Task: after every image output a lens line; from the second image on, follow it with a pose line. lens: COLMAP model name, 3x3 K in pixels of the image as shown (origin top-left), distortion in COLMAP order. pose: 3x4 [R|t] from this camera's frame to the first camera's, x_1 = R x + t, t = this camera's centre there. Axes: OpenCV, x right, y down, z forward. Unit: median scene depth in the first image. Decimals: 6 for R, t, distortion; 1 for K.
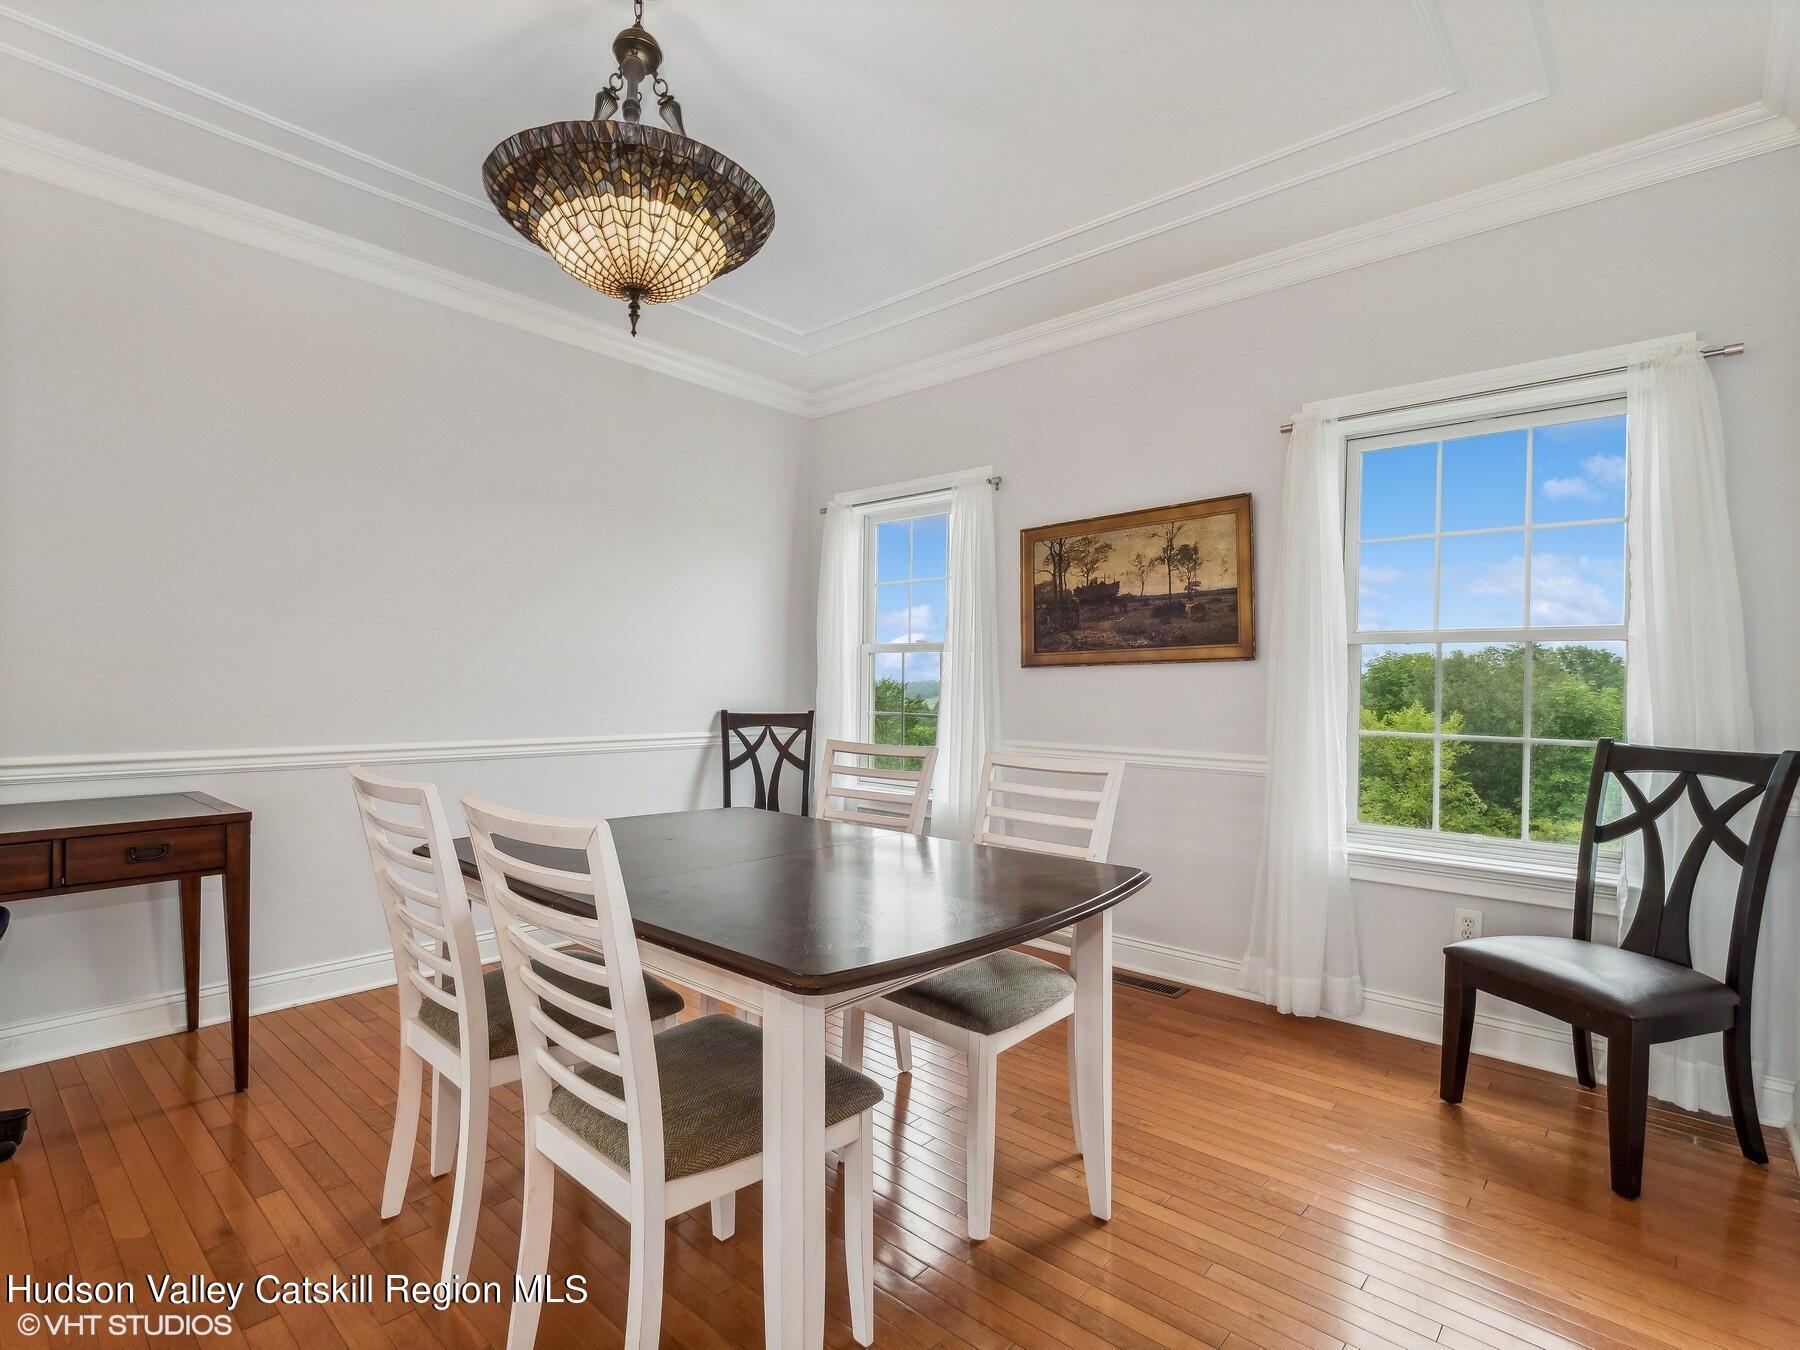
lens RADIAL K [[844.8, 0, 897.6], [0, 844.8, 684.2], [0, 0, 1]] dist [-0.002351, -0.000386]
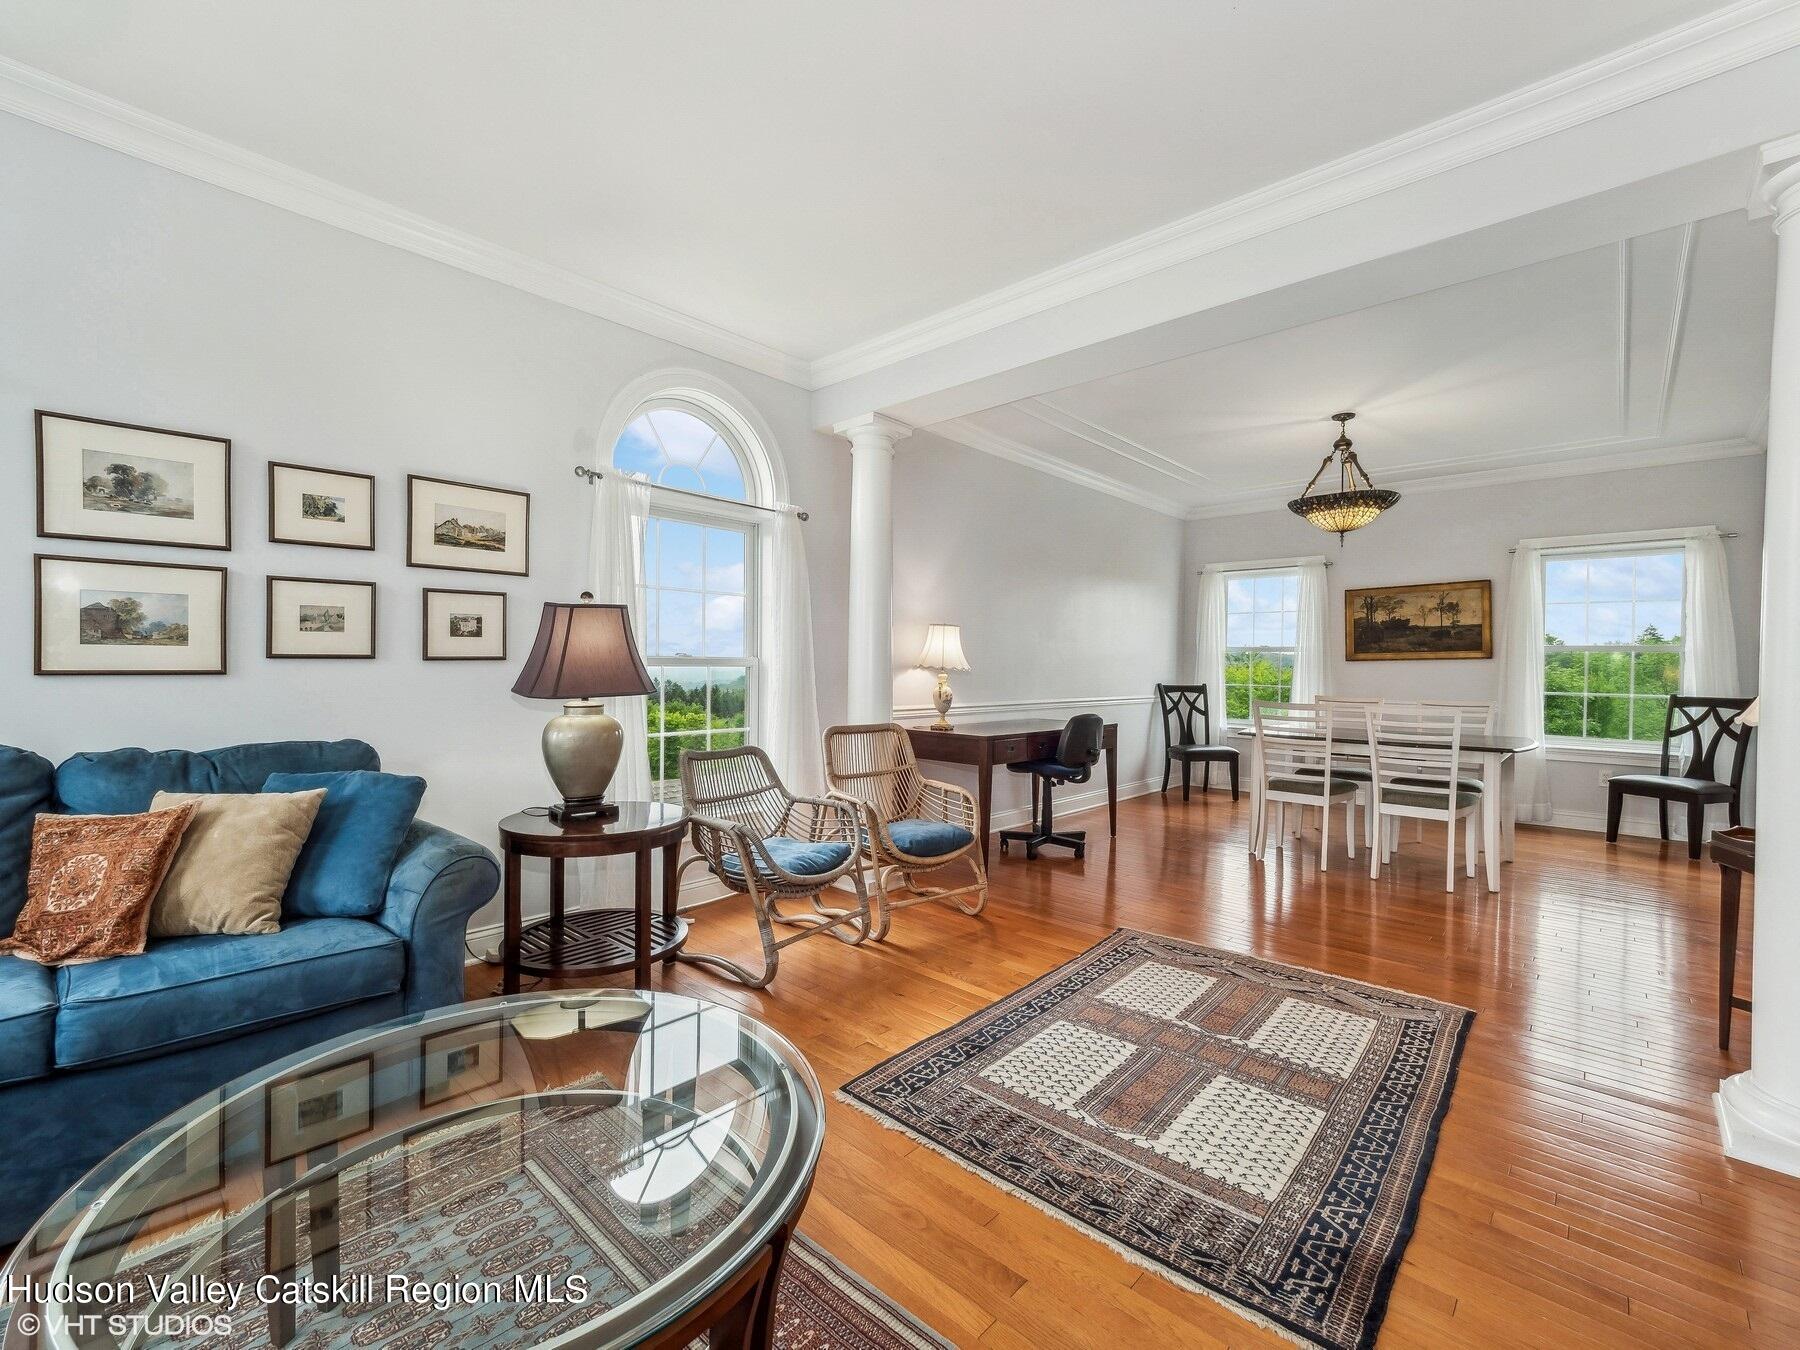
lens RADIAL K [[778.9, 0, 869.8], [0, 778.9, 667.7], [0, 0, 1]] dist [-0.002261, -0.000515]
pose [[0.999903, 0.001885, -0.013789, -1.085845], [-0.001865, 0.999997, 0.001456, -0.006111], [0.013791, -0.001430, 0.999904, -0.947020]]
